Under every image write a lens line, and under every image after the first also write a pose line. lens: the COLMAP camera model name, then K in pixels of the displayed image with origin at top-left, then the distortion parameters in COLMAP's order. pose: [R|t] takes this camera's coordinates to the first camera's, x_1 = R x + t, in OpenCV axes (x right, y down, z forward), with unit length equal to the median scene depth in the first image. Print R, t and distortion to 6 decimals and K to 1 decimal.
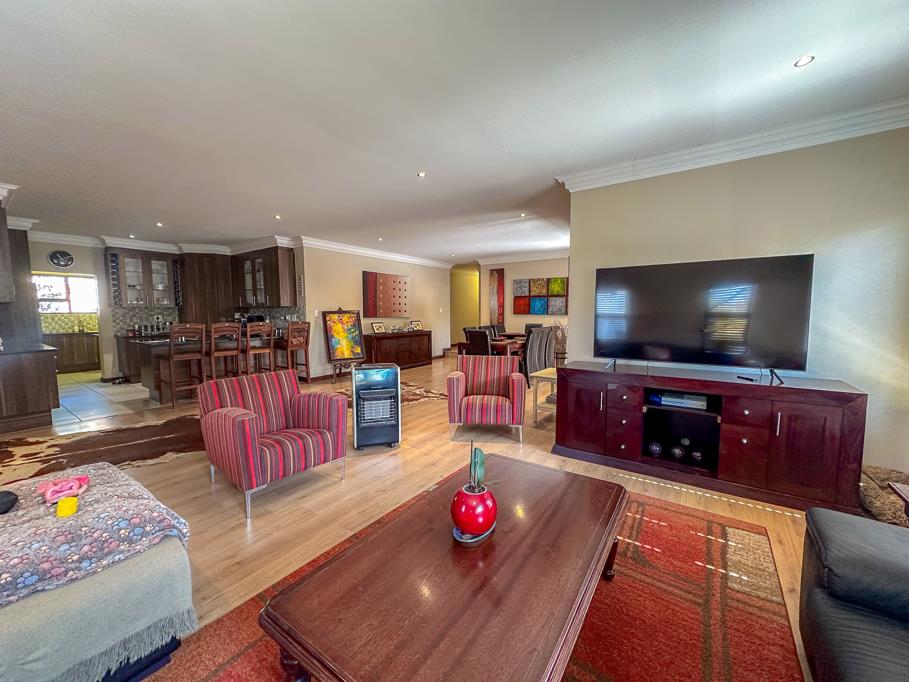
lens RADIAL K [[358.5, 0, 454.5], [0, 358.5, 341.0], [0, 0, 1]] dist [-0.002648, -0.000271]
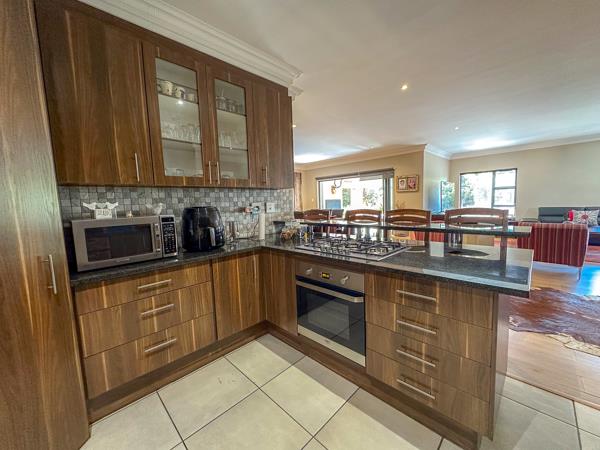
lens RADIAL K [[236.6, 0, 300.0], [0, 236.6, 225.0], [0, 0, 1]] dist [-0.002648, -0.000271]
pose [[0.172381, -0.096235, 0.980318, -0.801045], [0.116933, 0.990178, 0.076642, -0.056850], [-0.978065, 0.101419, 0.181941, 0.824615]]
